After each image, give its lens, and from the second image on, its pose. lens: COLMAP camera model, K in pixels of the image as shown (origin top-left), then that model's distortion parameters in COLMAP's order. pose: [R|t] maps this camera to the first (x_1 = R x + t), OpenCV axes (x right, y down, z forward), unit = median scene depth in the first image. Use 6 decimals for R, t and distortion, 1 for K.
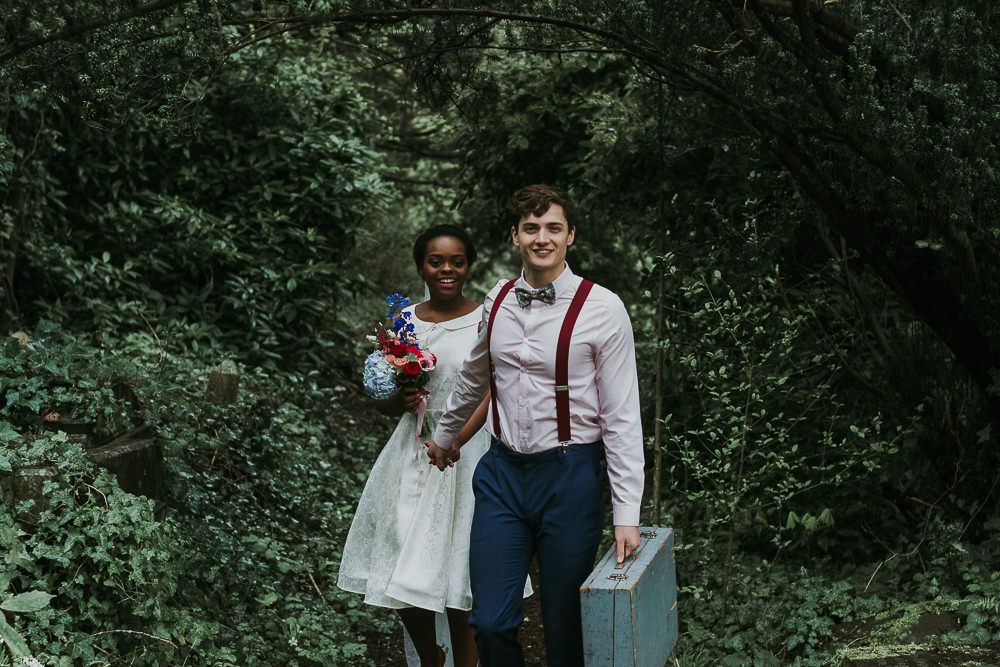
lens RADIAL K [[2154.1, 0, 500.0], [0, 2154.1, 333.6], [0, 0, 1]] dist [-0.025901, 0.000000]
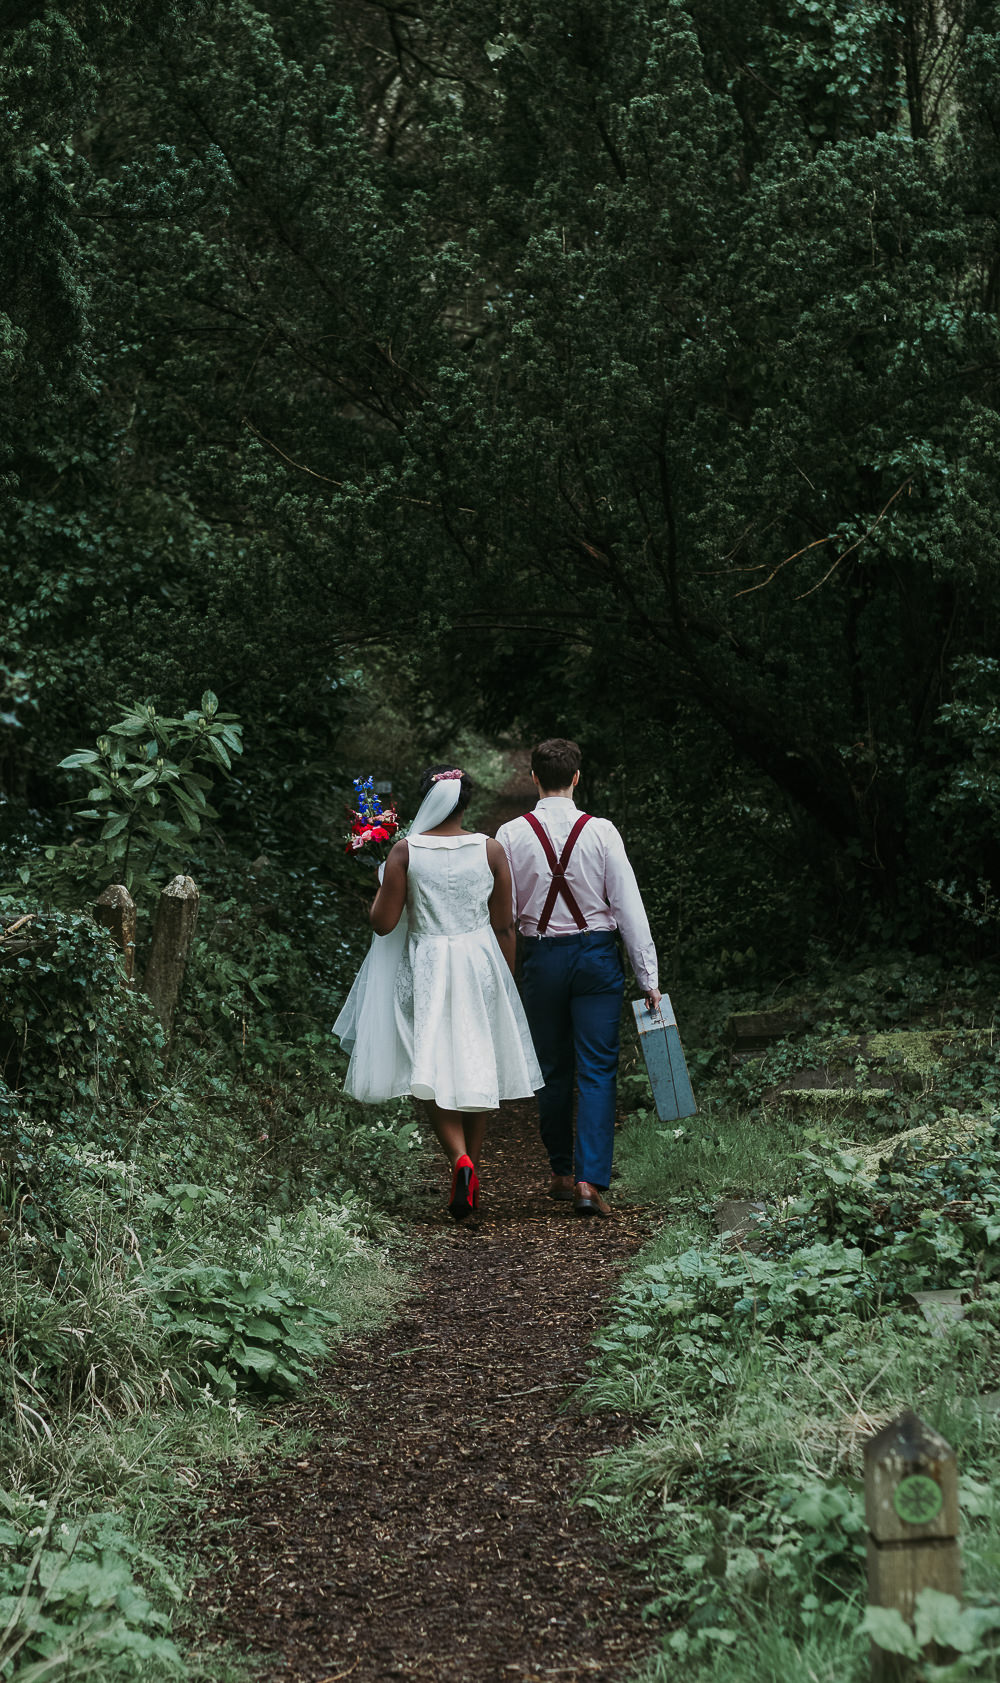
lens RADIAL K [[3602.7, 0, 499.7], [0, 3602.7, 841.4], [0, 0, 1]] dist [-0.000411, 0.000000]
pose [[0.999265, -0.036160, 0.012715, -0.018203], [0.036090, 0.999332, 0.005680, -0.001606], [-0.012911, -0.005217, 0.999903, -0.743210]]
